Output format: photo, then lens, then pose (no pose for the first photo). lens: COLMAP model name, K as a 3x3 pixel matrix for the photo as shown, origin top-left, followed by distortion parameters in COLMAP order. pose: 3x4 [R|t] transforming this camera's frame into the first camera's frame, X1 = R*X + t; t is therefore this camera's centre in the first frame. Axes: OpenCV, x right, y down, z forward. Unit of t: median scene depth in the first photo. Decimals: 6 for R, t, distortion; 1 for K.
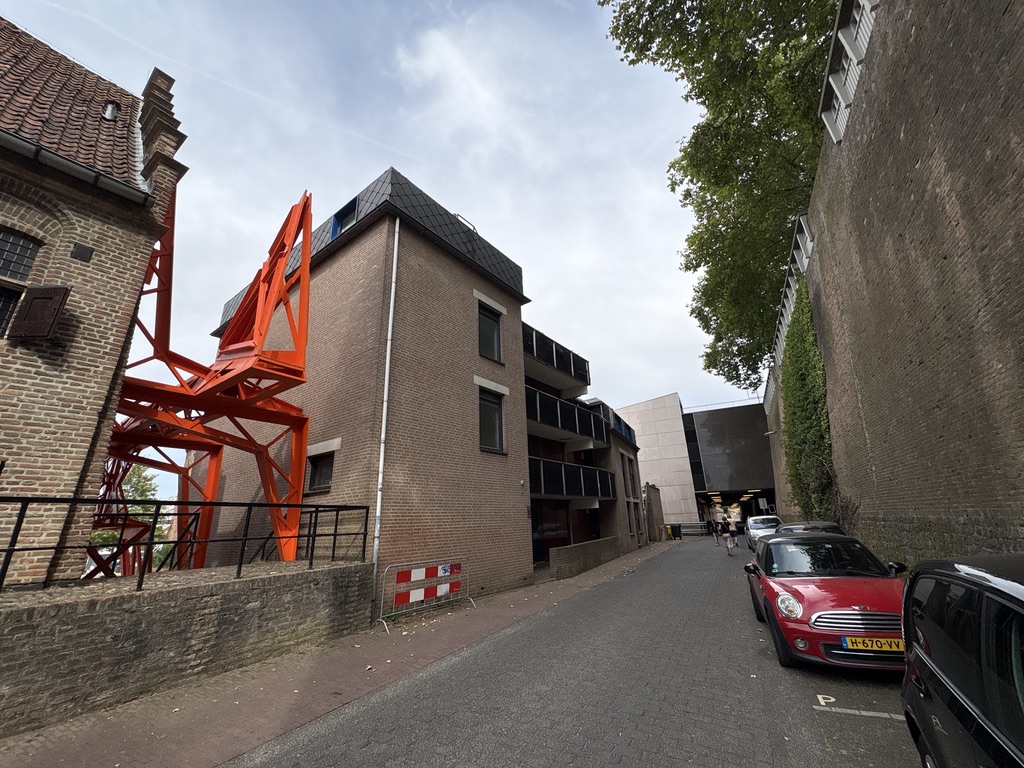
lens RADIAL K [[407.4, 0, 512.1], [0, 407.4, 383.5], [0, 0, 1]] dist [0.002652, 0.000104]
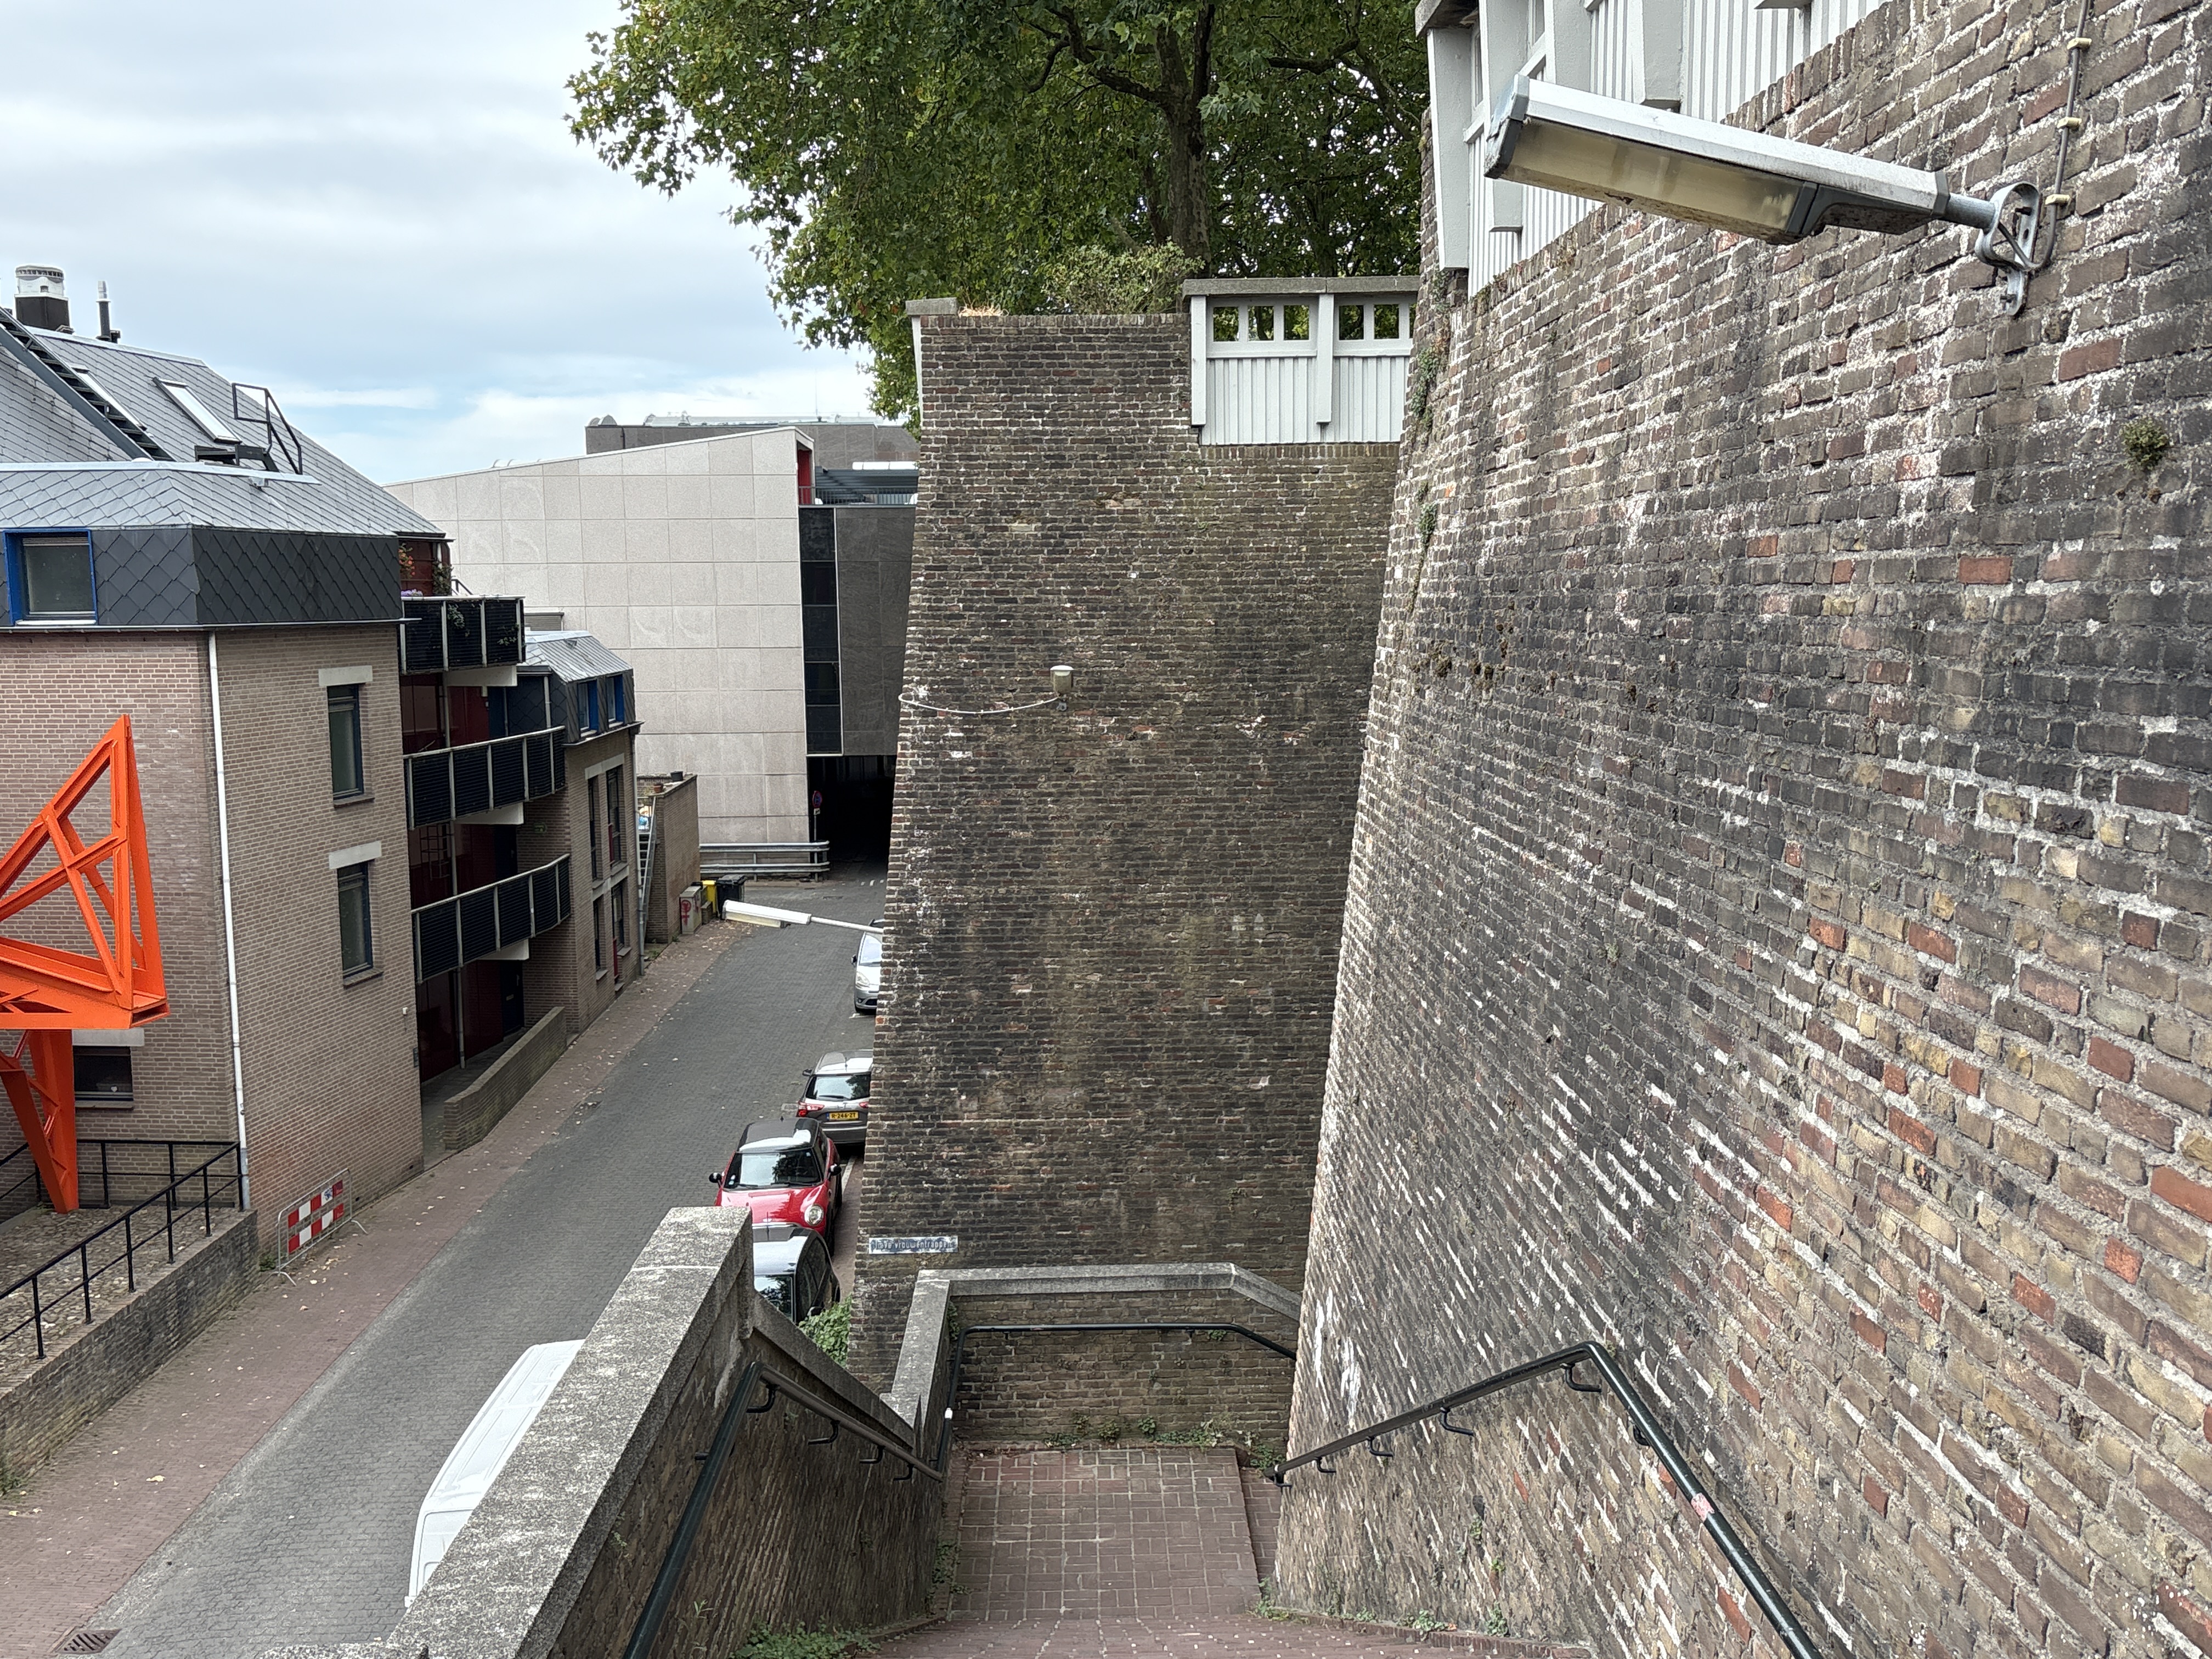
lens RADIAL K [[2046.9, 0, 1087.0], [0, 2046.9, 835.9], [0, 0, 1]] dist [0.020874, 0.000000]
pose [[0.878770, -0.032788, 0.476118, -0.524635], [-0.169448, 0.911201, 0.375499, -1.280072], [-0.446151, -0.410654, 0.795181, -1.656865]]
